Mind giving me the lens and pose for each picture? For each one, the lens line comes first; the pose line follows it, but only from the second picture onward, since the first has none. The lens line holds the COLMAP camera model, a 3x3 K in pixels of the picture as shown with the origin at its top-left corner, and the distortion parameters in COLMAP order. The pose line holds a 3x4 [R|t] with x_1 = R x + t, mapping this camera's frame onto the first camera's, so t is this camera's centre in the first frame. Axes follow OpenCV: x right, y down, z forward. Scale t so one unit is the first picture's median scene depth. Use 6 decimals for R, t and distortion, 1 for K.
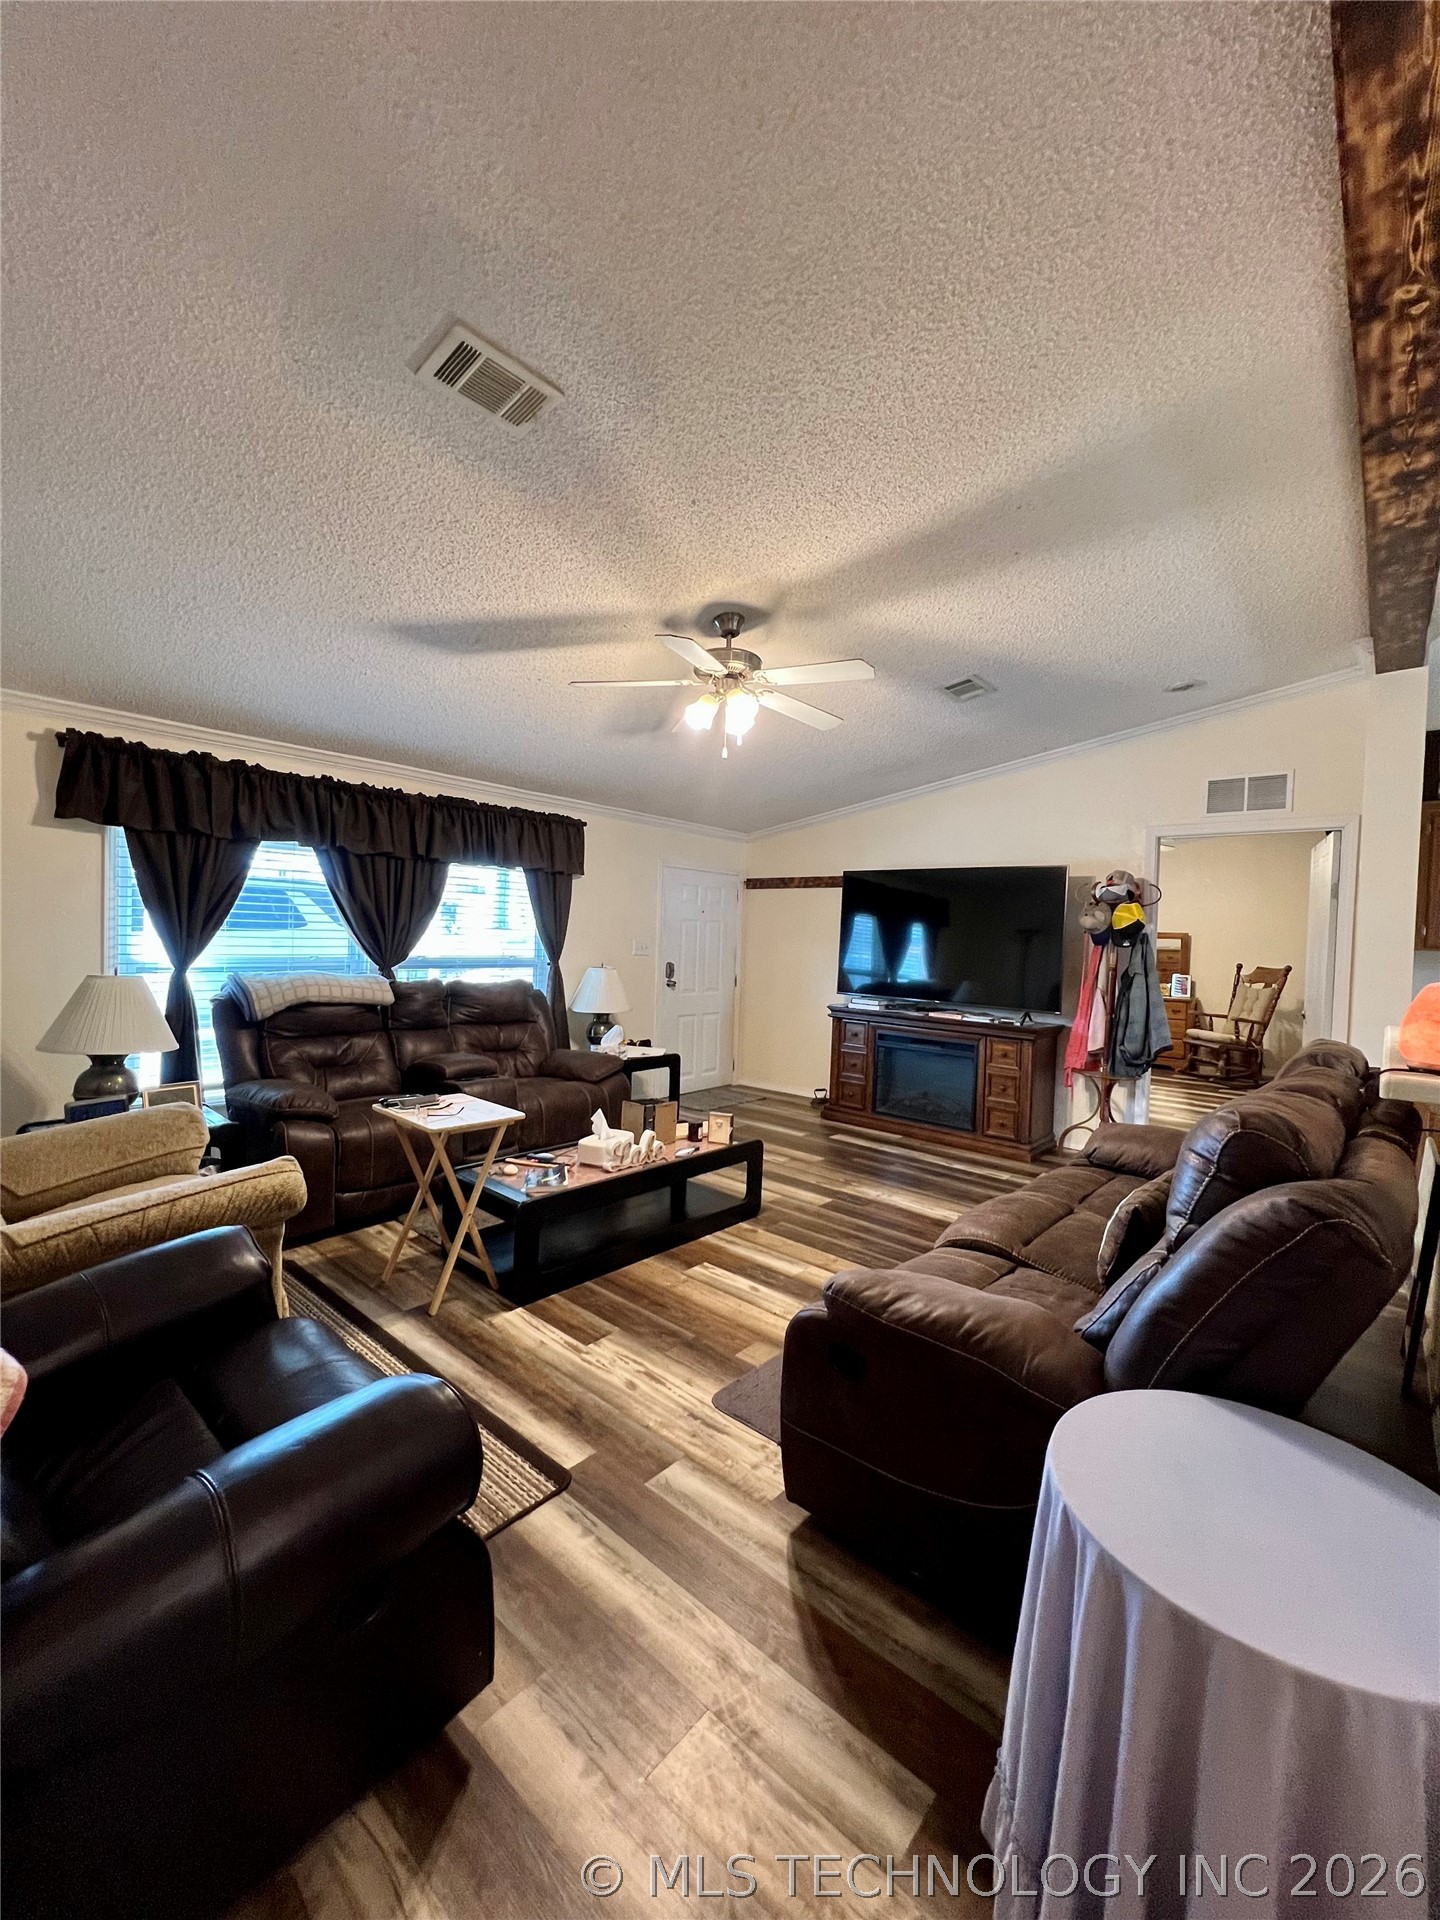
lens RADIAL K [[771.9, 0, 719.5], [0, 771.9, 960.7], [0, 0, 1]] dist [-0.001657, -0.000146]
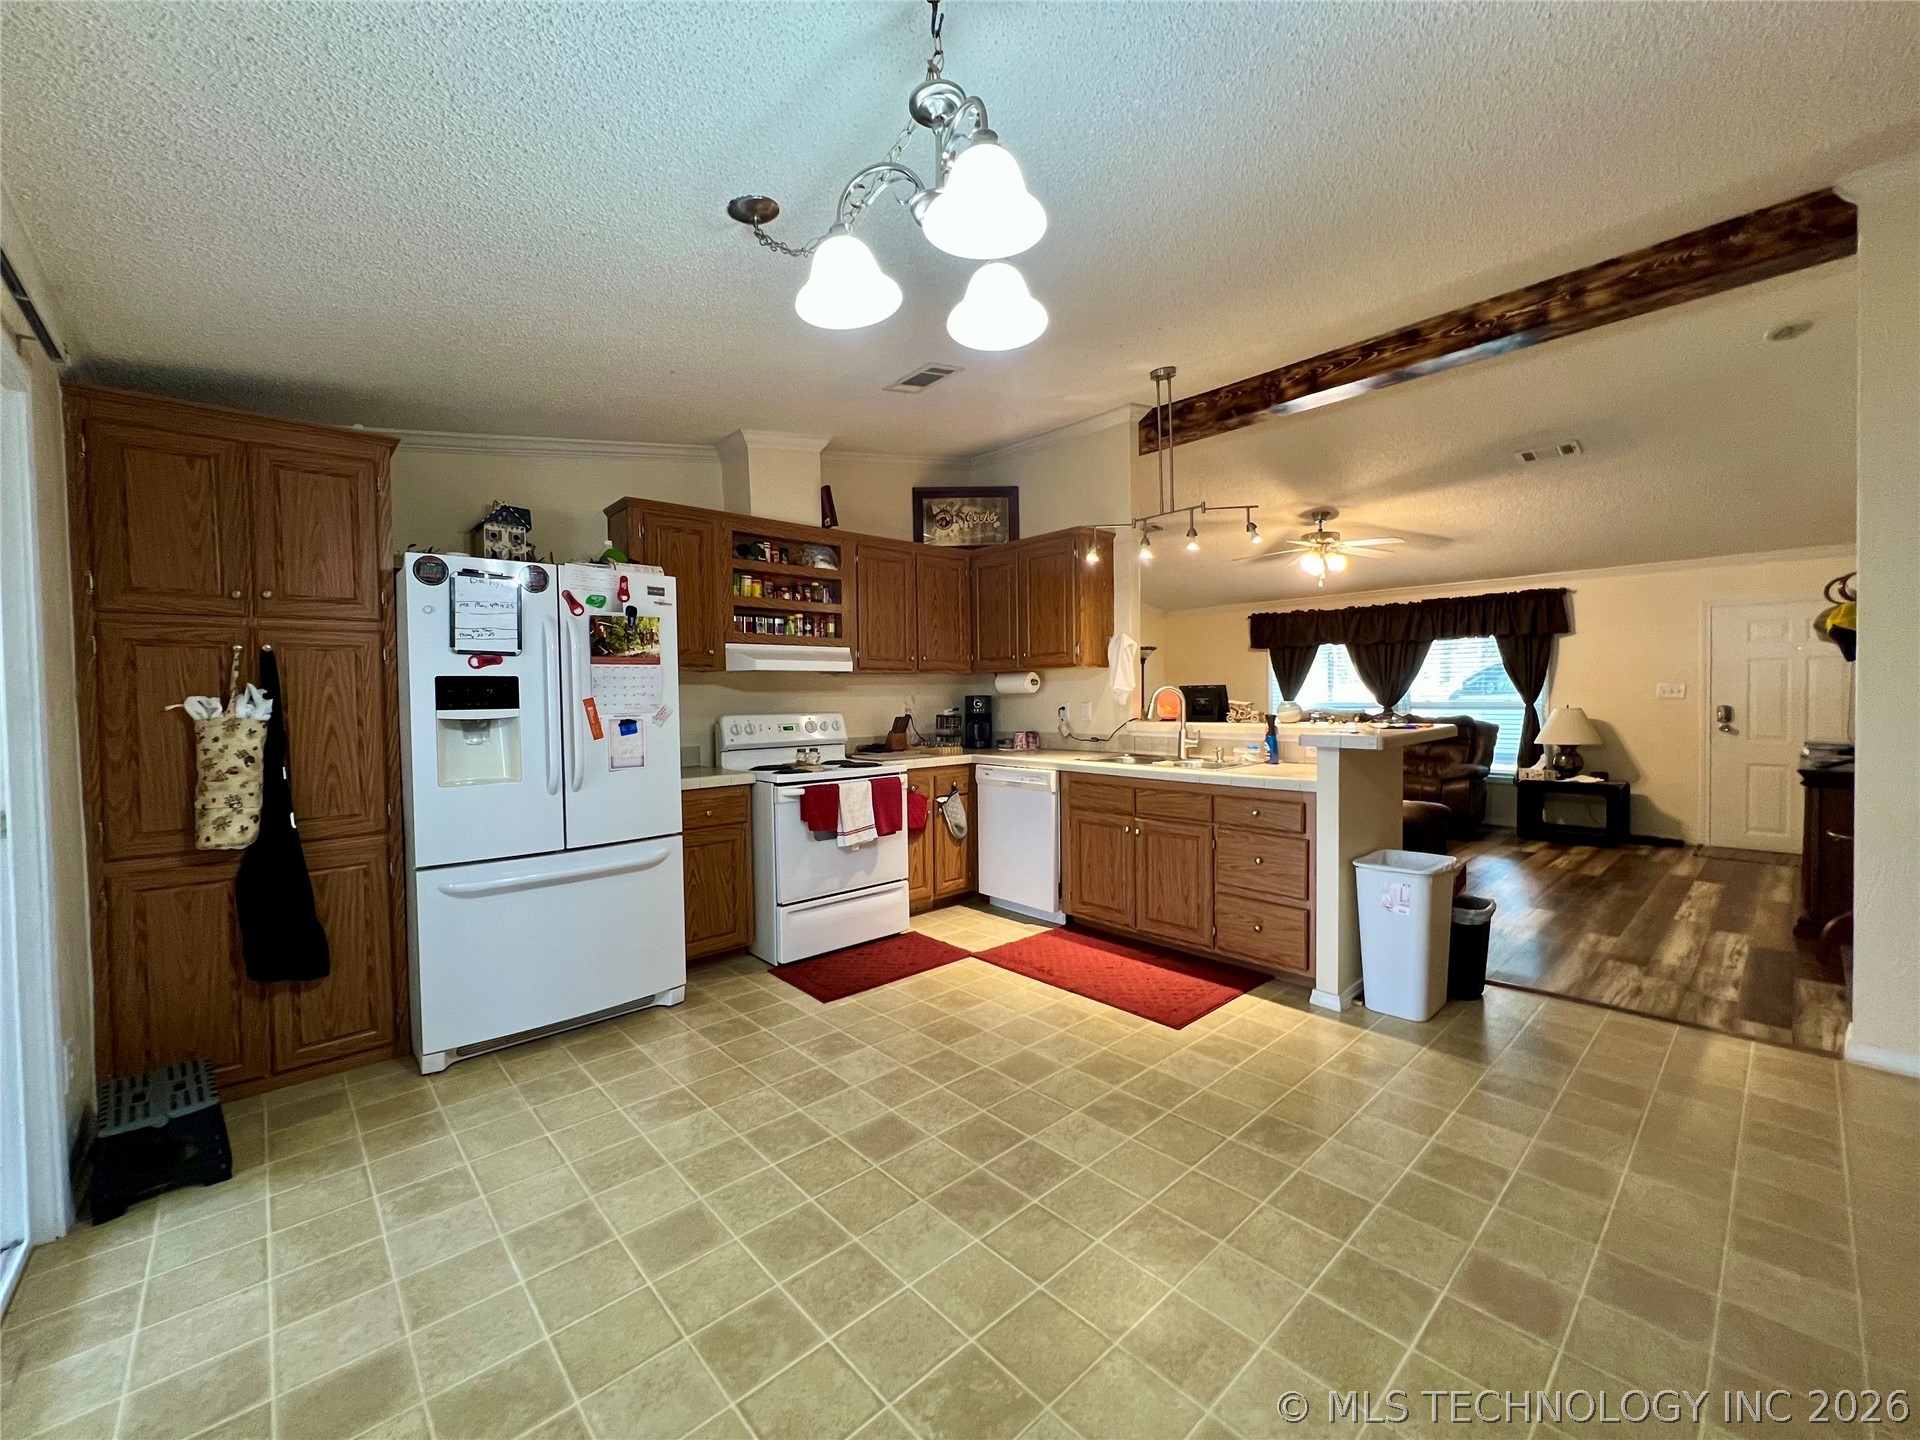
lens RADIAL K [[771.9, 0, 952.9], [0, 771.9, 717.3], [0, 0, 1]] dist [-0.001657, -0.000146]
pose [[-0.113983, -0.005259, -0.993469, 1.406747], [-0.024213, 0.999704, -0.002514, 0.058522], [0.993188, 0.023768, -0.114077, 0.237087]]
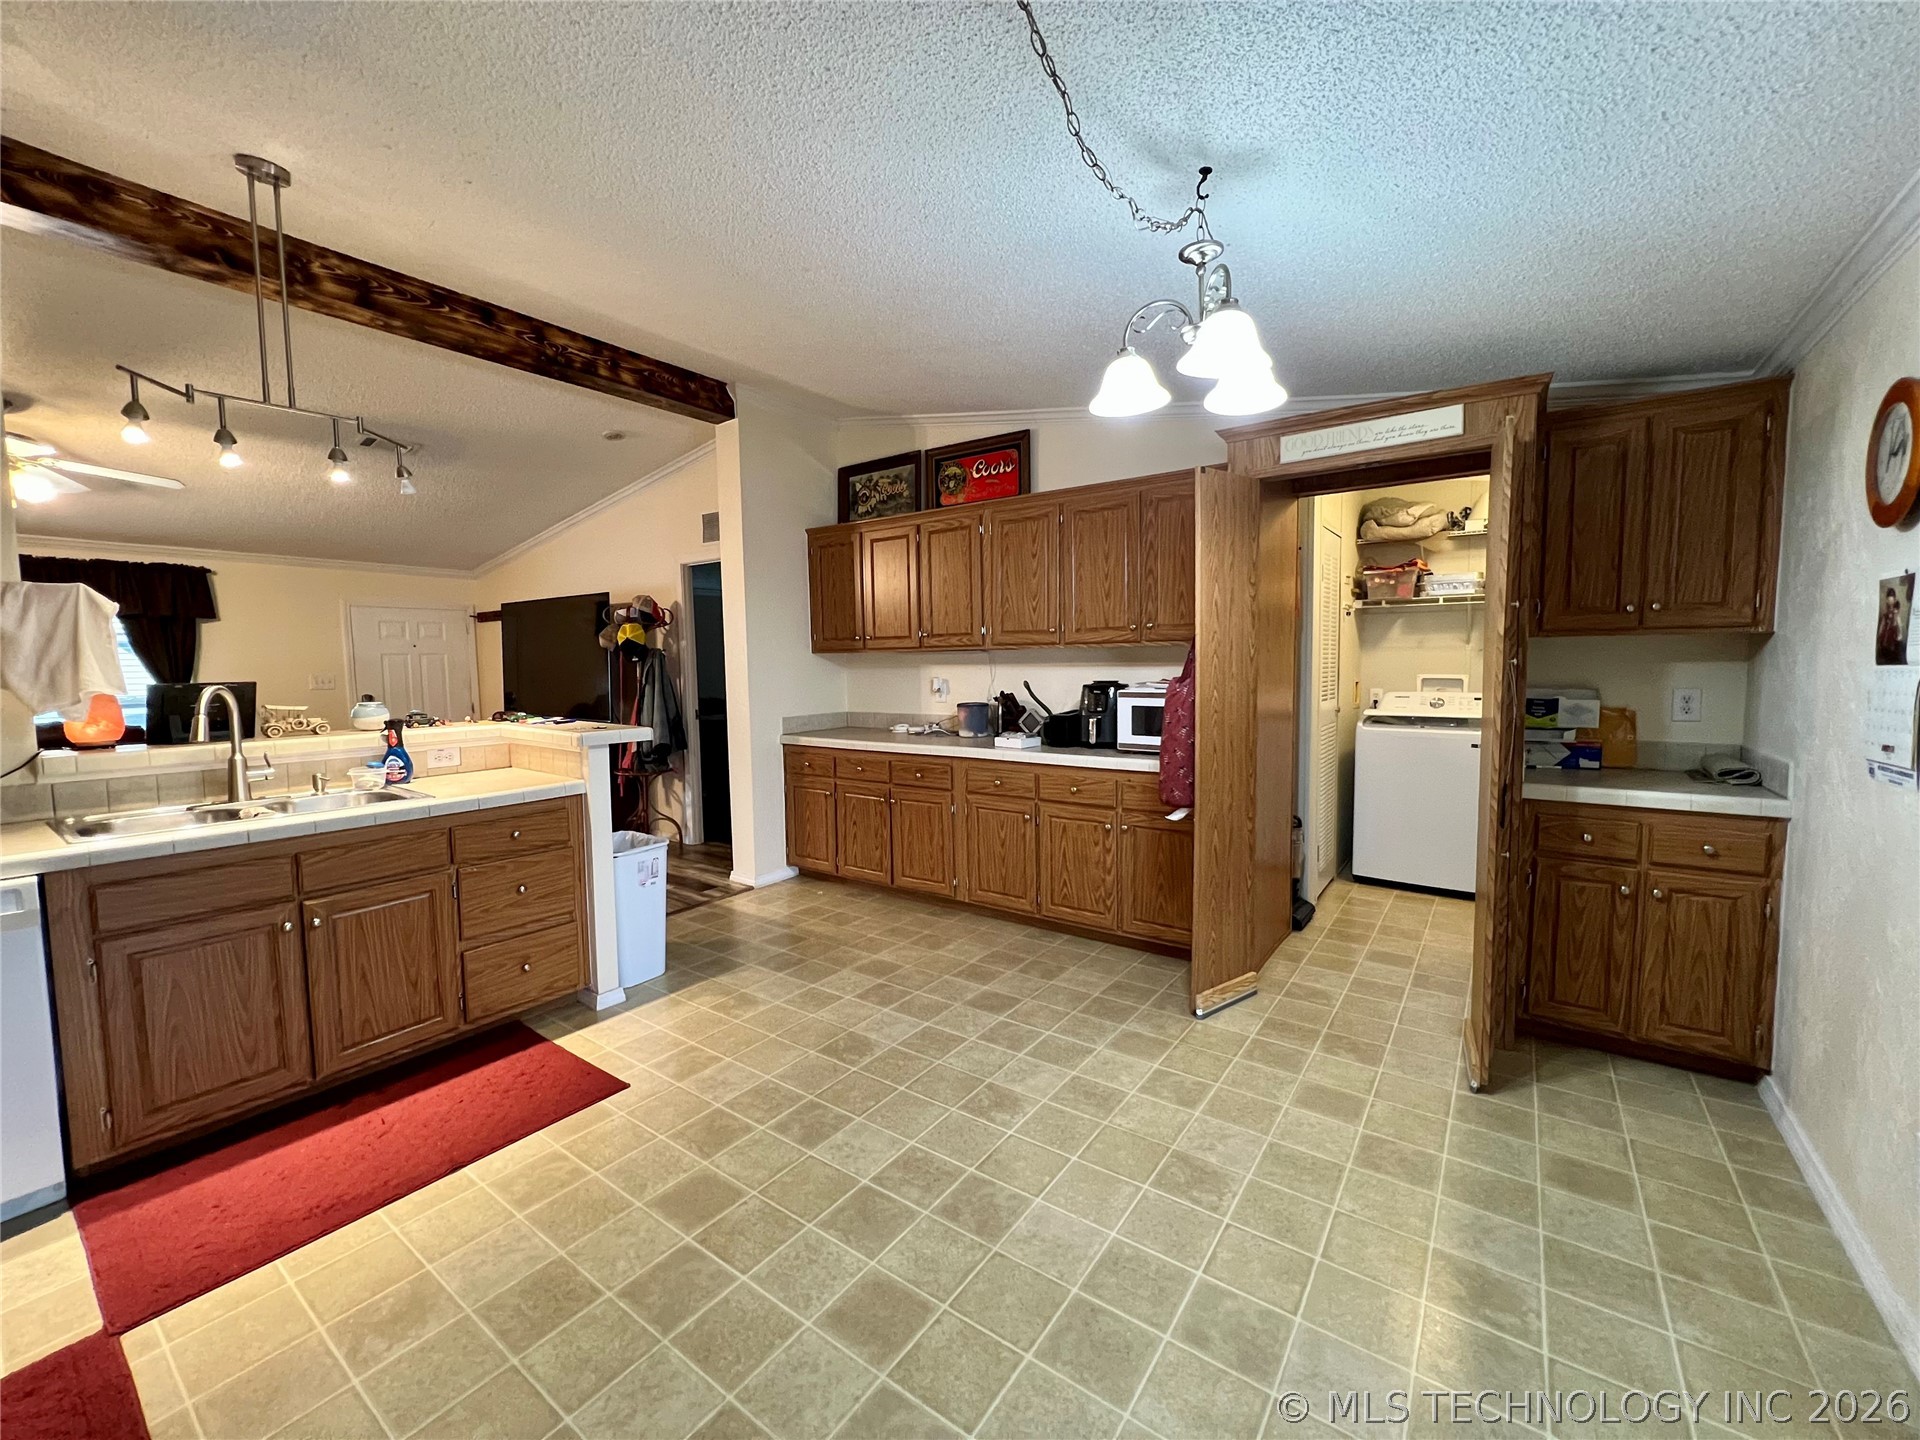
lens RADIAL K [[771.9, 0, 957.2], [0, 771.9, 712.8], [0, 0, 1]] dist [-0.001657, -0.000146]
pose [[0.994495, -0.052715, 0.090562, 0.935424], [0.049432, 0.998050, 0.038123, 0.038047], [-0.092395, -0.033437, 0.995161, -0.206750]]
